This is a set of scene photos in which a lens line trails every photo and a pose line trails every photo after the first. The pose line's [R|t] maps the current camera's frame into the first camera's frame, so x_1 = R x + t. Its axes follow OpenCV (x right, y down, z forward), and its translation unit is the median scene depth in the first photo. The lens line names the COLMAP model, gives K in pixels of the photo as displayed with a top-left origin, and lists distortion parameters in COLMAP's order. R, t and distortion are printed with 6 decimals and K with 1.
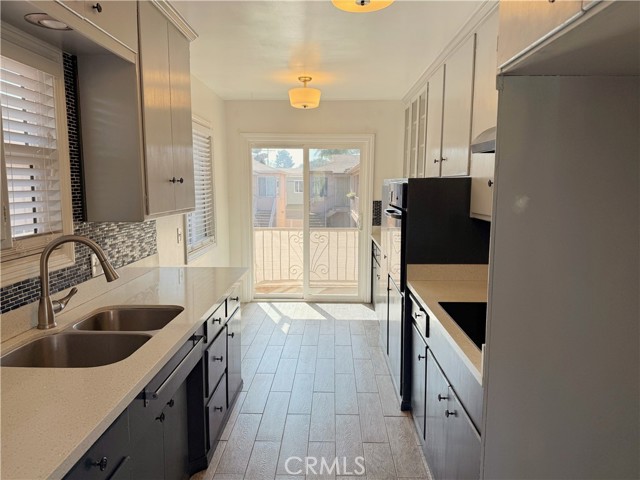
lens RADIAL K [[451.2, 0, 326.6], [0, 451.2, 242.4], [0, 0, 1]] dist [0.054383, -0.063563]
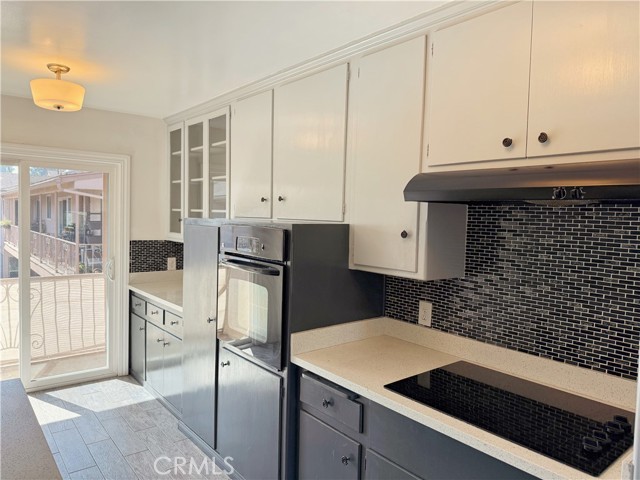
lens RADIAL K [[451.2, 0, 321.4], [0, 451.2, 235.0], [0, 0, 1]] dist [0.054383, -0.063563]
pose [[0.759769, -0.012734, 0.650069, -0.177114], [0.059723, 0.996948, -0.050272, -0.049039], [-0.647445, 0.077019, 0.758211, 0.225484]]
